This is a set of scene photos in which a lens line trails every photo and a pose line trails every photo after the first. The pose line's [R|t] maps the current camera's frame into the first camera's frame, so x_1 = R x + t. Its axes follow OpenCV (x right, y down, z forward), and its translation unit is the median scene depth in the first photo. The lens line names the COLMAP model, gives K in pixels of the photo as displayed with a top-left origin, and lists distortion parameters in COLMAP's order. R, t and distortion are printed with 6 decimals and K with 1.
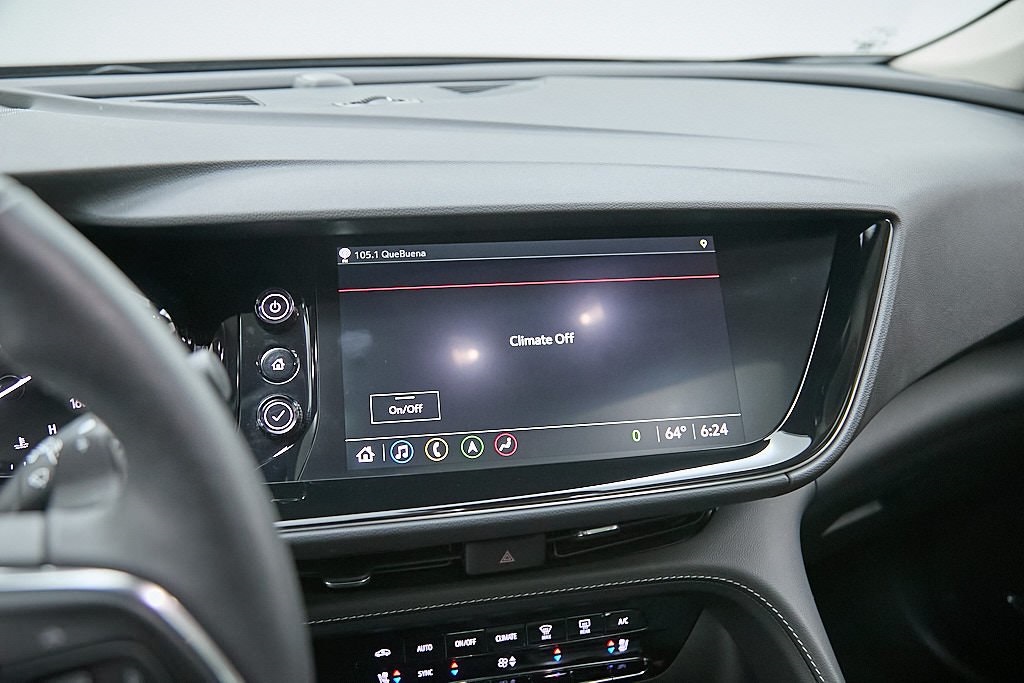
lens RADIAL K [[893.3, 0, 512.0], [0, 893.3, 341.5], [0, 0, 1]] dist [-0.042099, -0.004755]
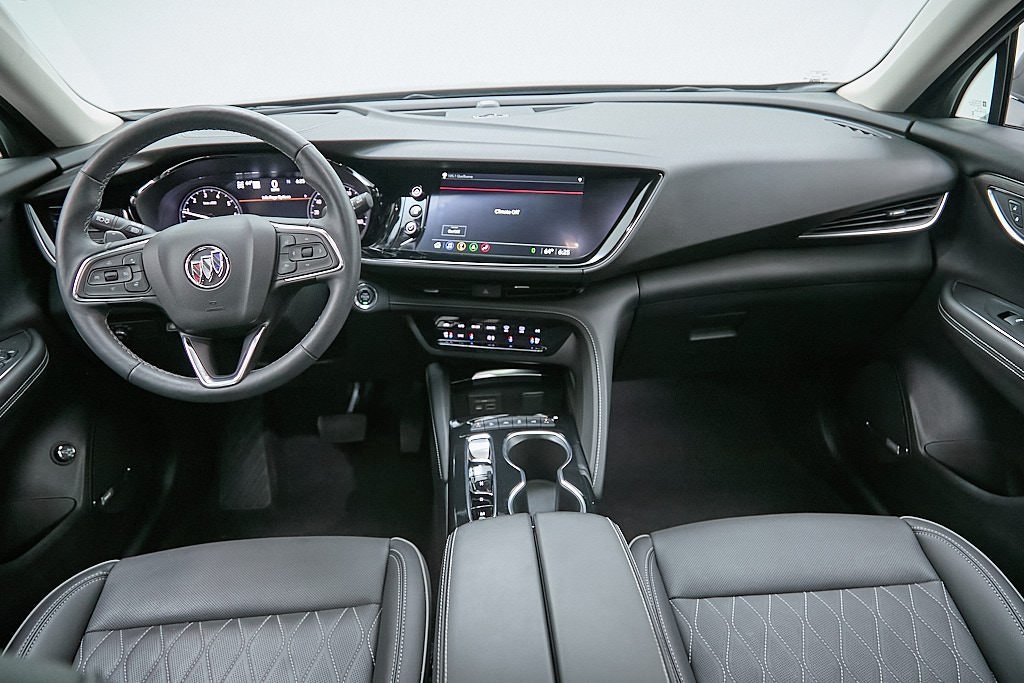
lens RADIAL K [[707.2, 0, 512.0], [0, 707.2, 341.5], [0, 0, 1]] dist [0.007476, -0.000853]
pose [[0.908040, 0.143590, -0.393504, 0.930050], [-0.113100, 0.988565, 0.099740, 0.167872], [0.403326, -0.046063, 0.913896, -0.936487]]
